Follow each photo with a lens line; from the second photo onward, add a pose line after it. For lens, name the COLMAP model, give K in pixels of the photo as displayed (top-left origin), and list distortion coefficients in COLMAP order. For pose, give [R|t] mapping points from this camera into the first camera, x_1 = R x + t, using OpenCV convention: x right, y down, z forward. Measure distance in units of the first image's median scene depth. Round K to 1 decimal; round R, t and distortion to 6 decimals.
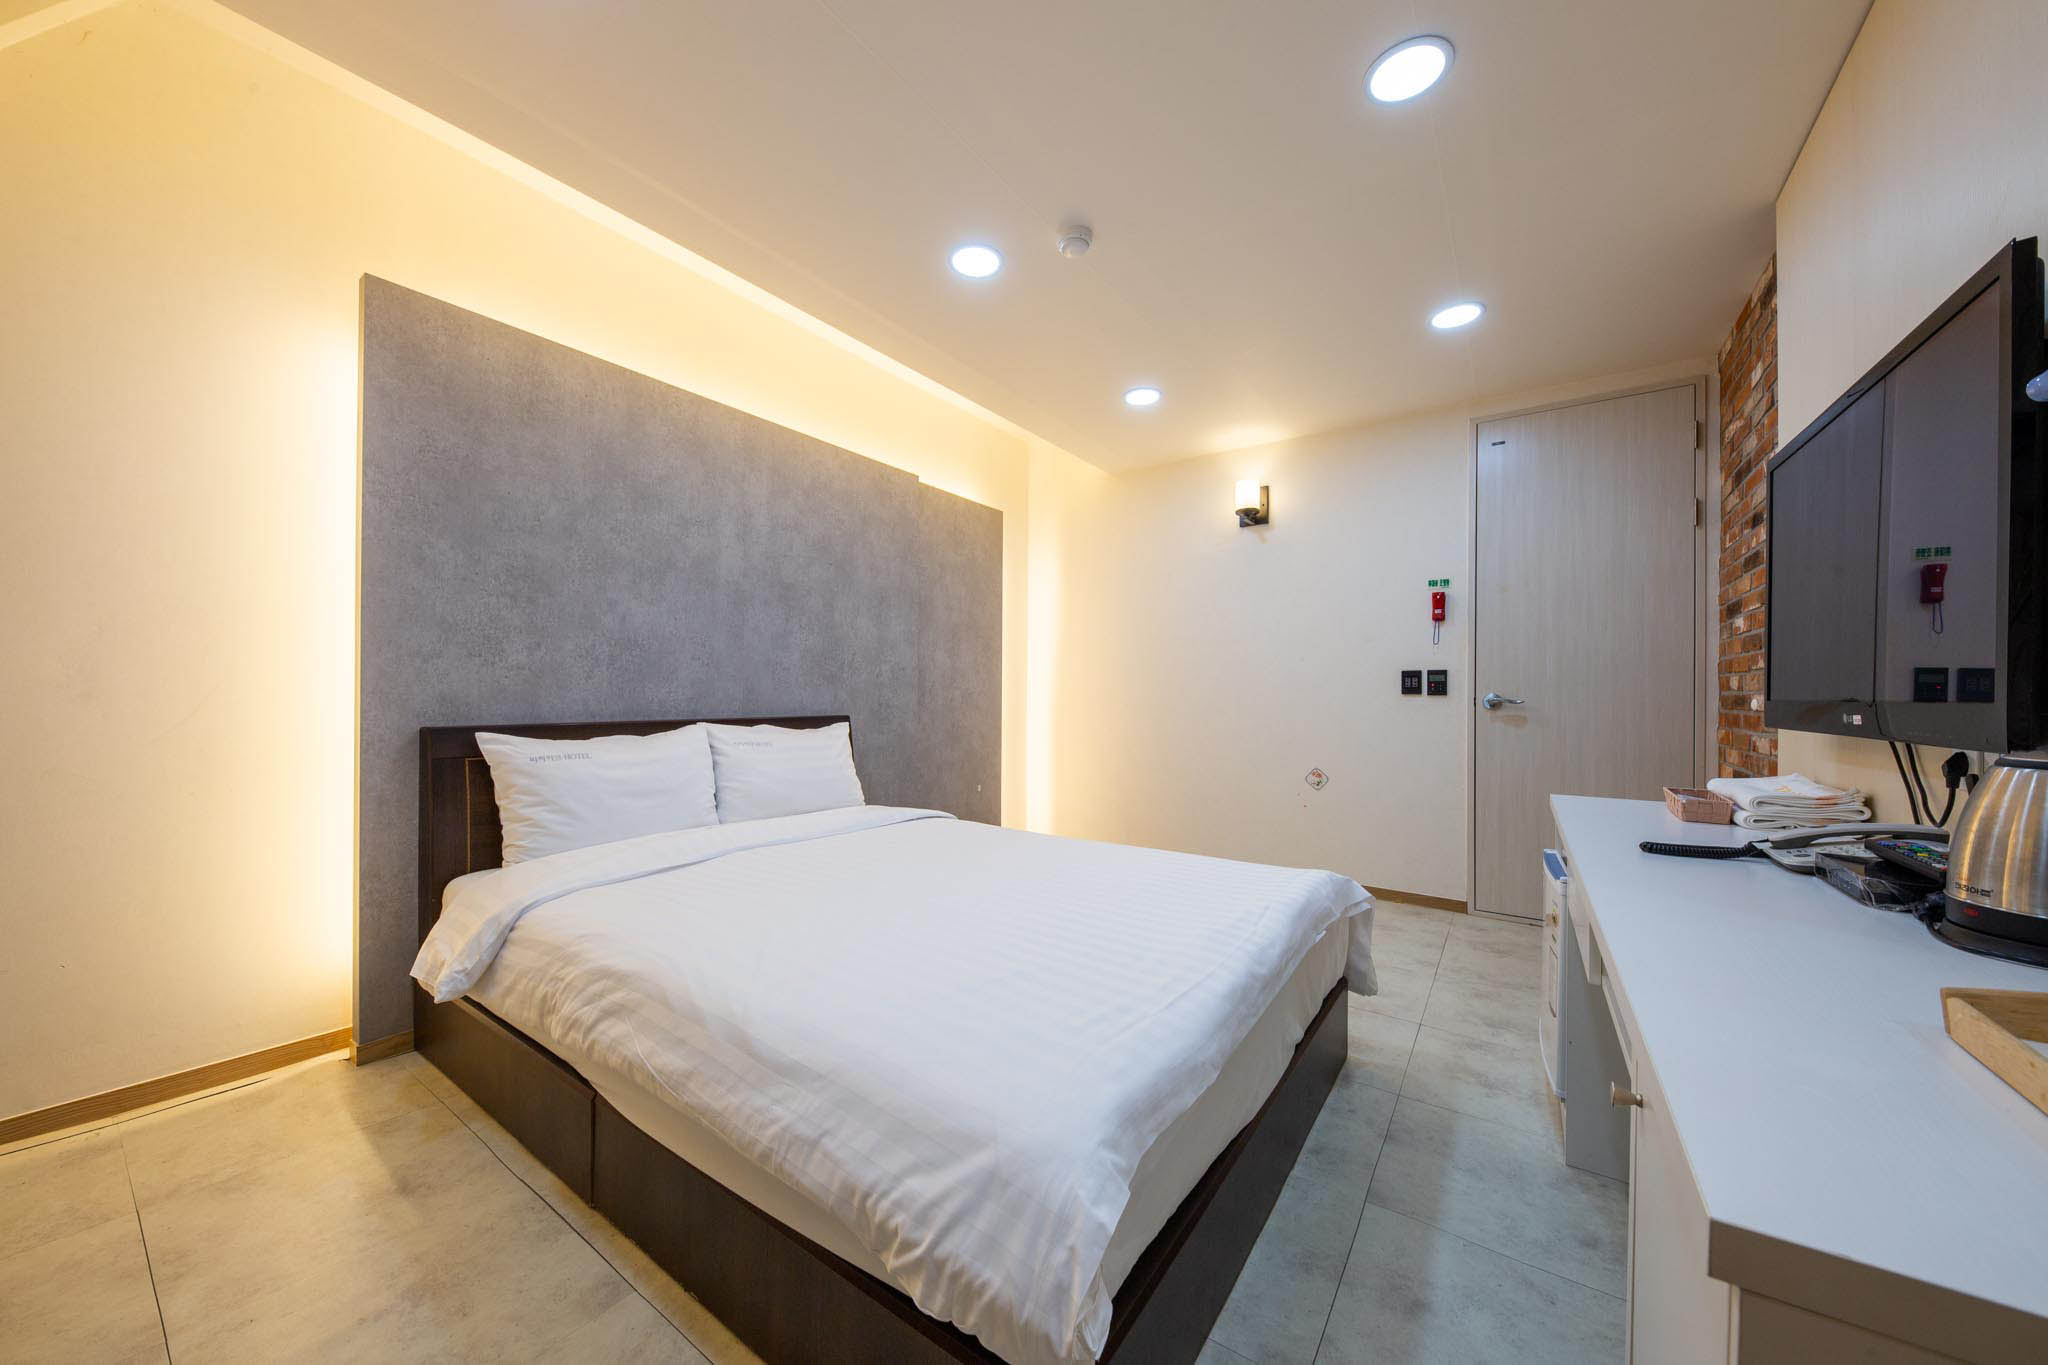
lens RADIAL K [[706.1, 0, 1023.5], [0, 706.1, 697.1], [0, 0, 1]] dist [-0.000421, -0.000032]
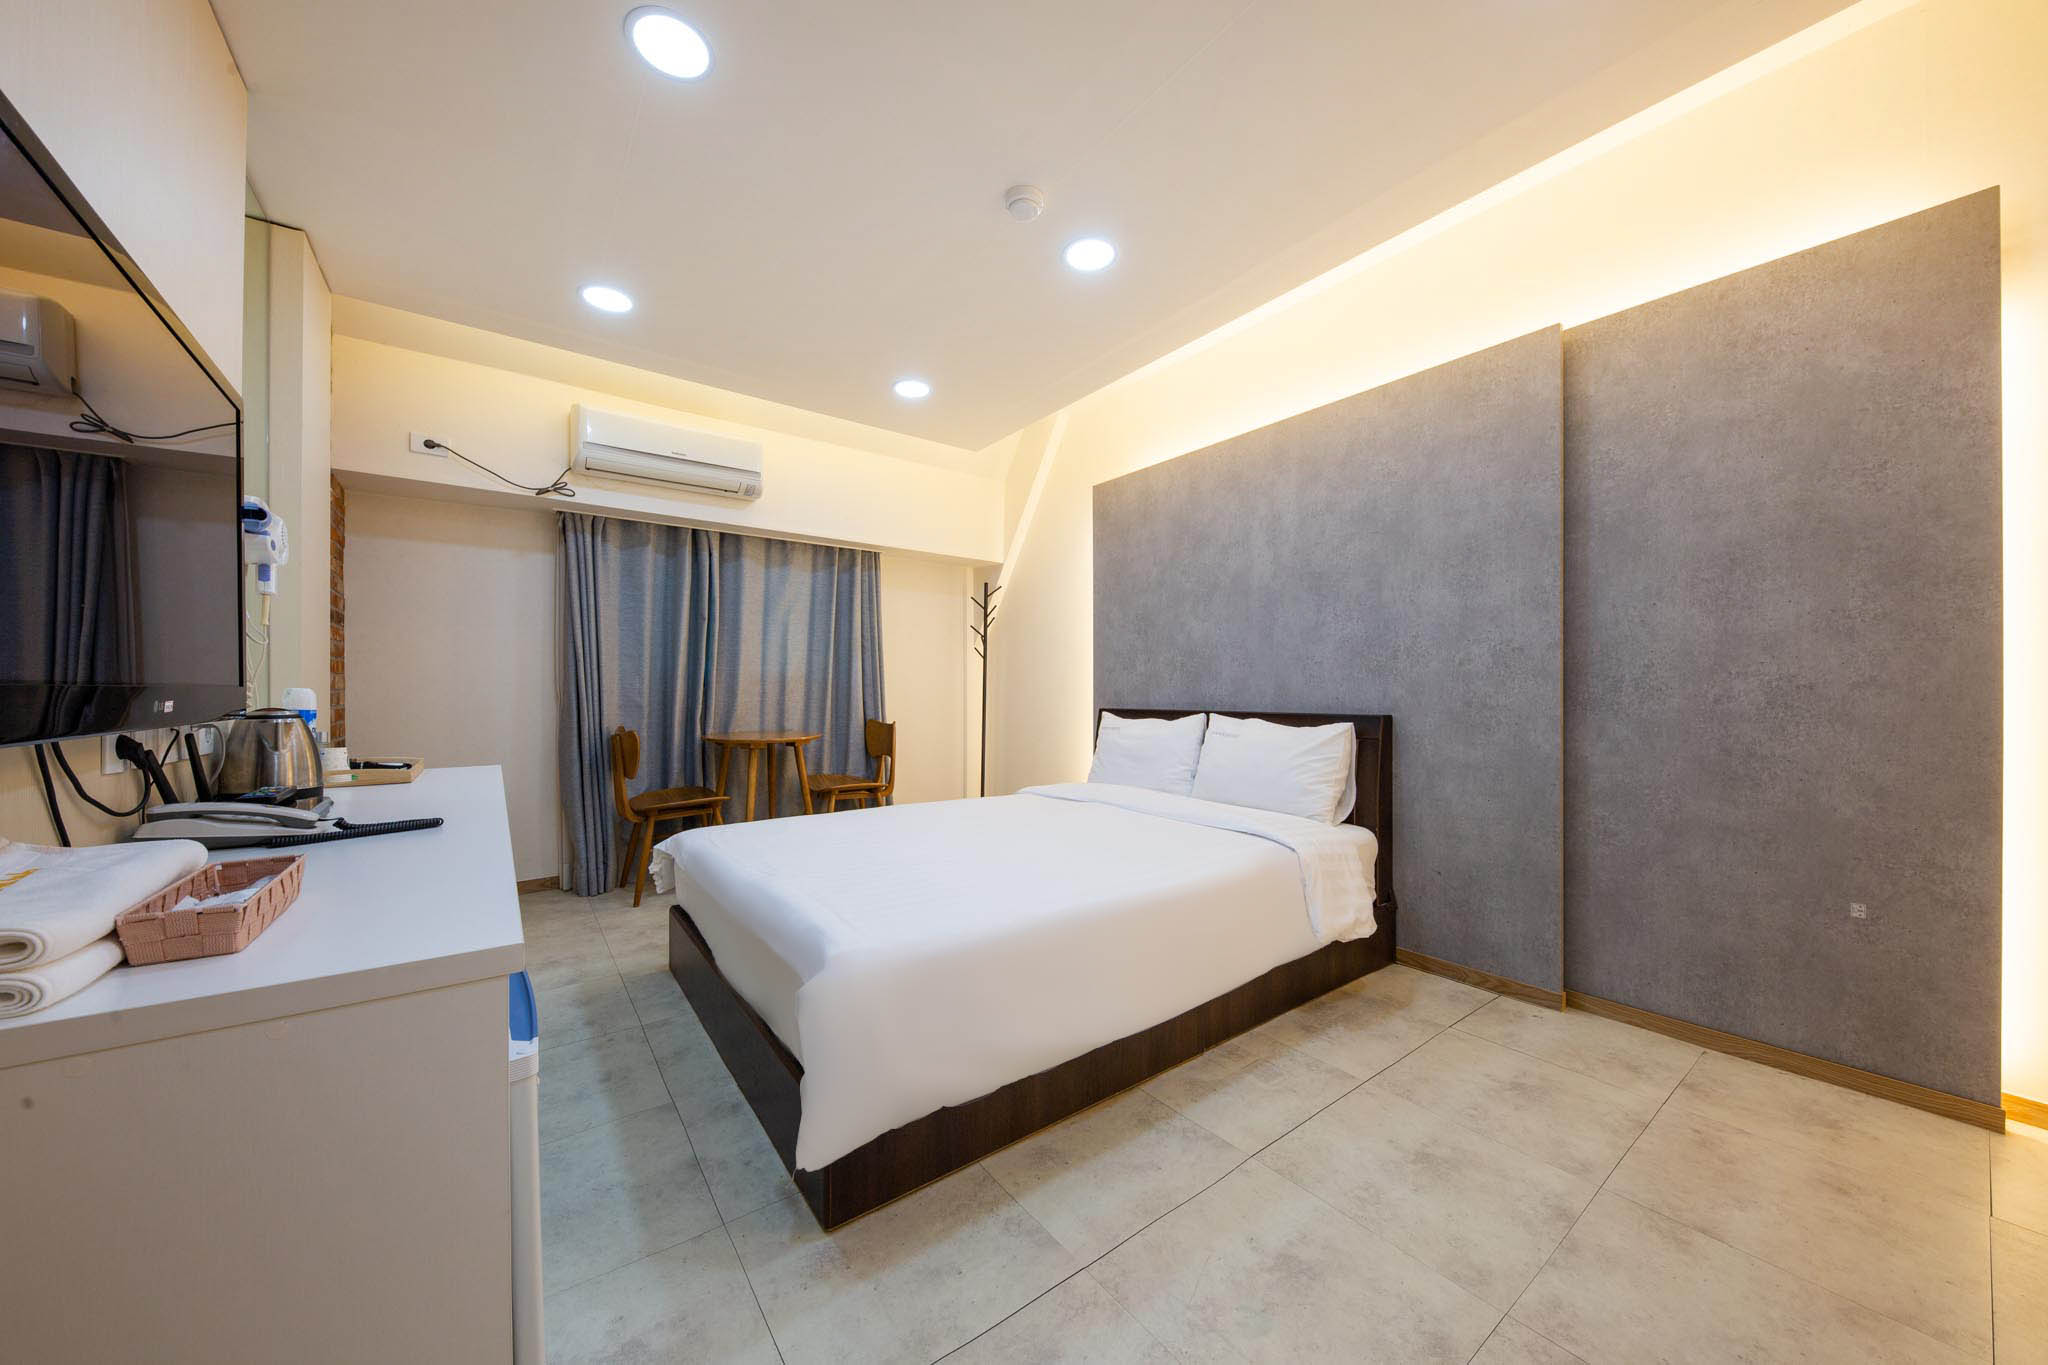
lens RADIAL K [[706.1, 0, 1023.5], [0, 706.1, 697.1], [0, 0, 1]] dist [-0.000421, -0.000032]
pose [[-0.316180, 0.001691, -0.948698, 0.745530], [-0.005896, 0.999976, 0.003748, 0.005089], [0.948681, 0.006778, -0.316163, 1.006053]]
